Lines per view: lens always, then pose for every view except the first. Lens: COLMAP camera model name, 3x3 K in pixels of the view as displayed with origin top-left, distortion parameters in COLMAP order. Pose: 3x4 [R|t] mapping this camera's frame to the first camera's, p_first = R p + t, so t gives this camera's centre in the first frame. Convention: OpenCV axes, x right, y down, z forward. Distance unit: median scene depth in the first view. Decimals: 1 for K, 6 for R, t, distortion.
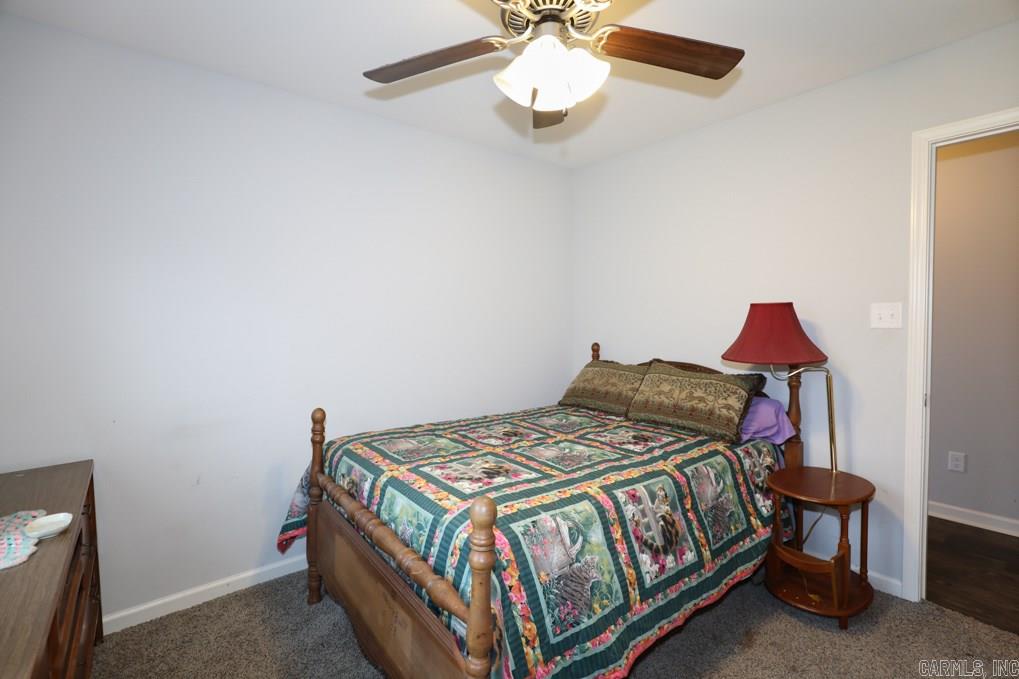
lens RADIAL K [[467.4, 0, 517.1], [0, 467.4, 341.1], [0, 0, 1]] dist [-0.027730, 0.000514]
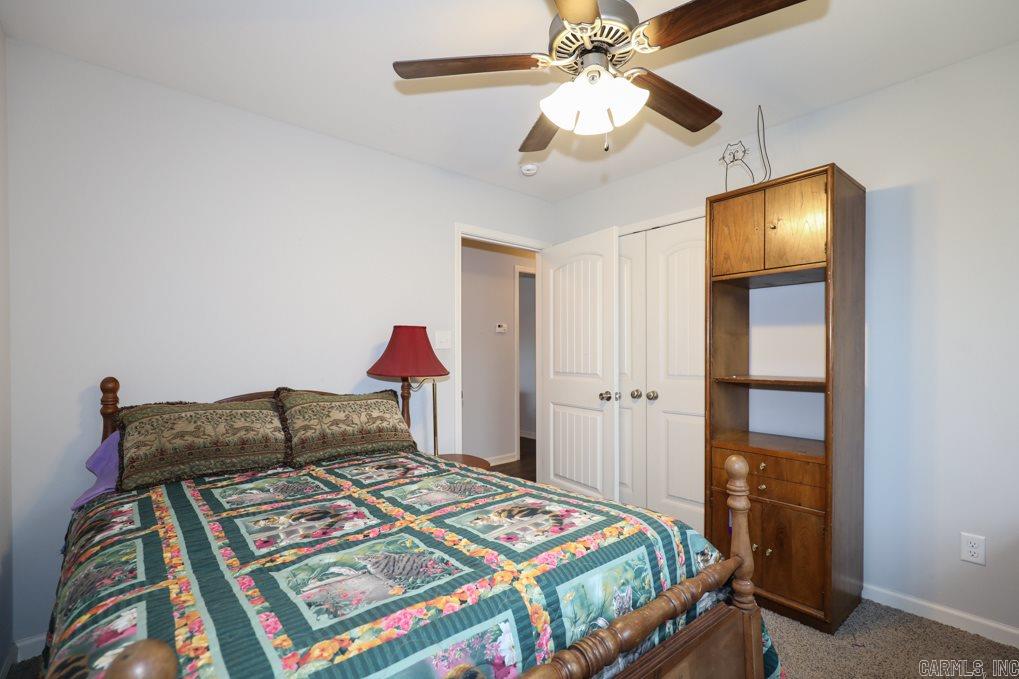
lens RADIAL K [[467.4, 0, 517.1], [0, 467.4, 341.1], [0, 0, 1]] dist [-0.027730, 0.000514]
pose [[-0.040567, 0.035691, 0.998539, -0.911241], [0.059838, 0.997655, -0.033229, 0.016106], [-0.997383, 0.058403, -0.042608, 1.103068]]
